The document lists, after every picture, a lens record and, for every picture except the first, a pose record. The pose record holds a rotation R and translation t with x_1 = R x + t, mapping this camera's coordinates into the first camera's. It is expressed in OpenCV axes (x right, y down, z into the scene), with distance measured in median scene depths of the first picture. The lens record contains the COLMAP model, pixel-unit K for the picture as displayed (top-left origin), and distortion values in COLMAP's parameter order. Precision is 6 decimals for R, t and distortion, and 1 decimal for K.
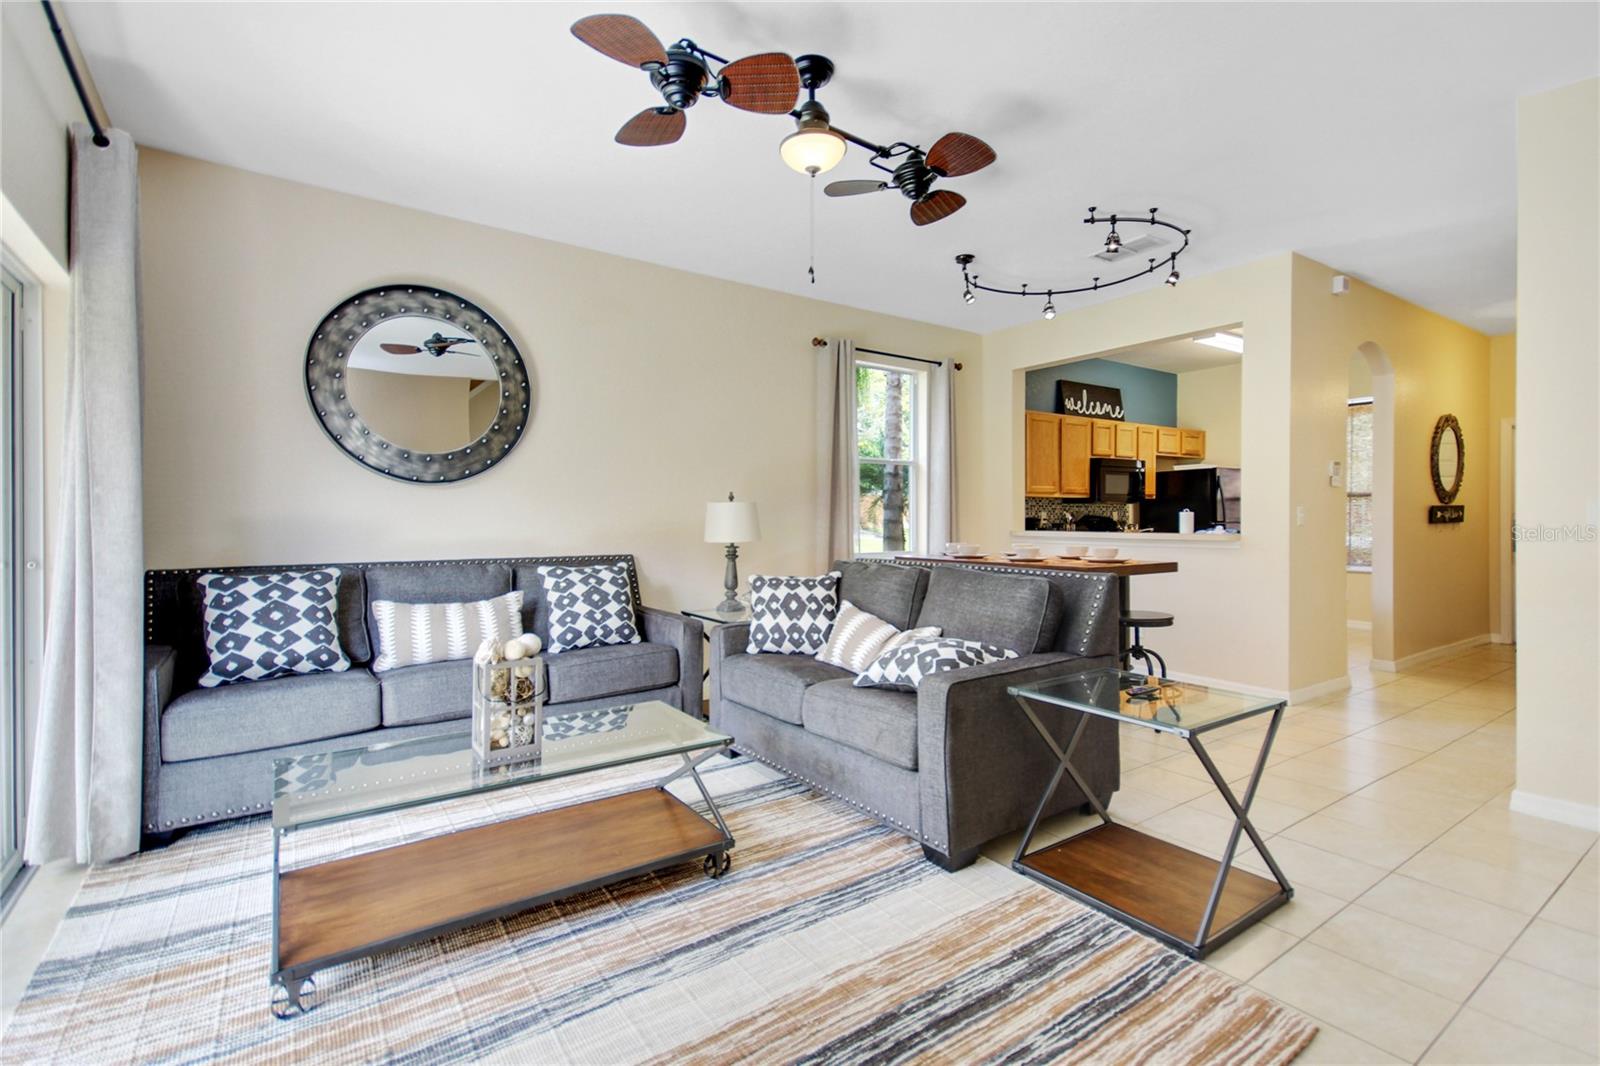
lens RADIAL K [[755.5, 0, 800.0], [0, 755.5, 533.0], [0, 0, 1]] dist [0.000776, 0.000079]
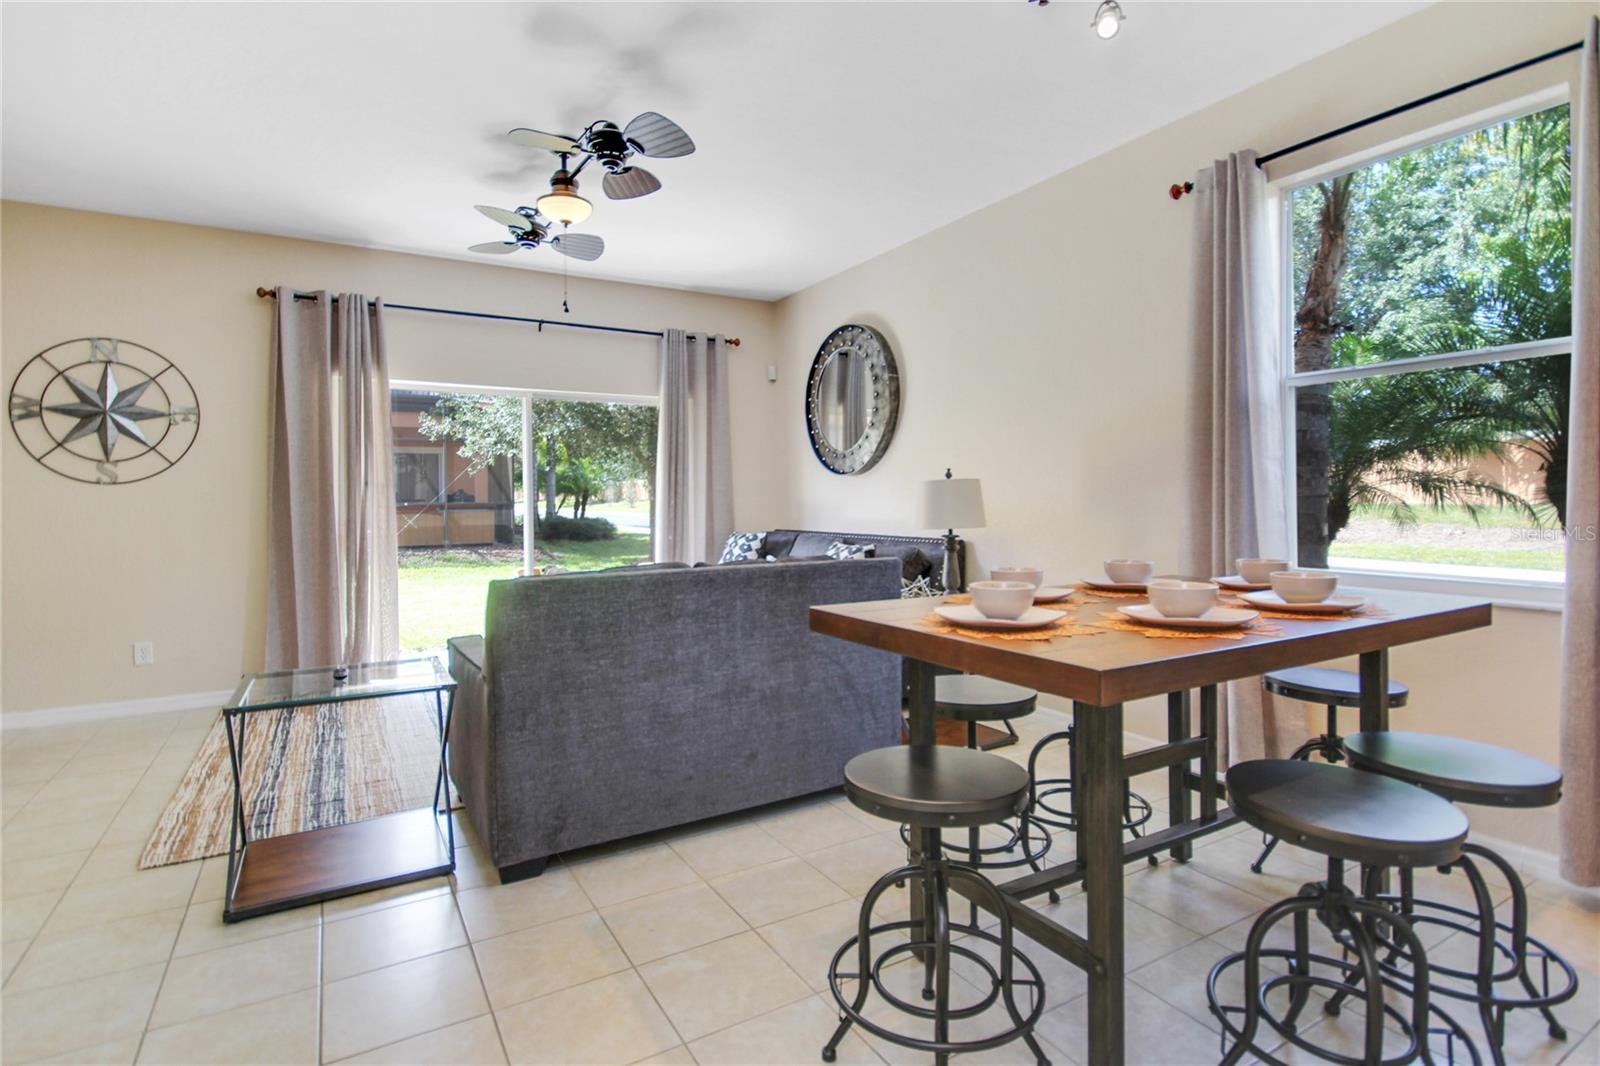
lens RADIAL K [[790.7, 0, 801.1], [0, 790.7, 505.2], [0, 0, 1]] dist [-0.037193, -0.000255]
pose [[-0.079593, 0.000203, -0.996827, 1.754428], [-0.004004, 0.999992, 0.000524, -0.022352], [0.996819, 0.004033, -0.079591, 2.048319]]
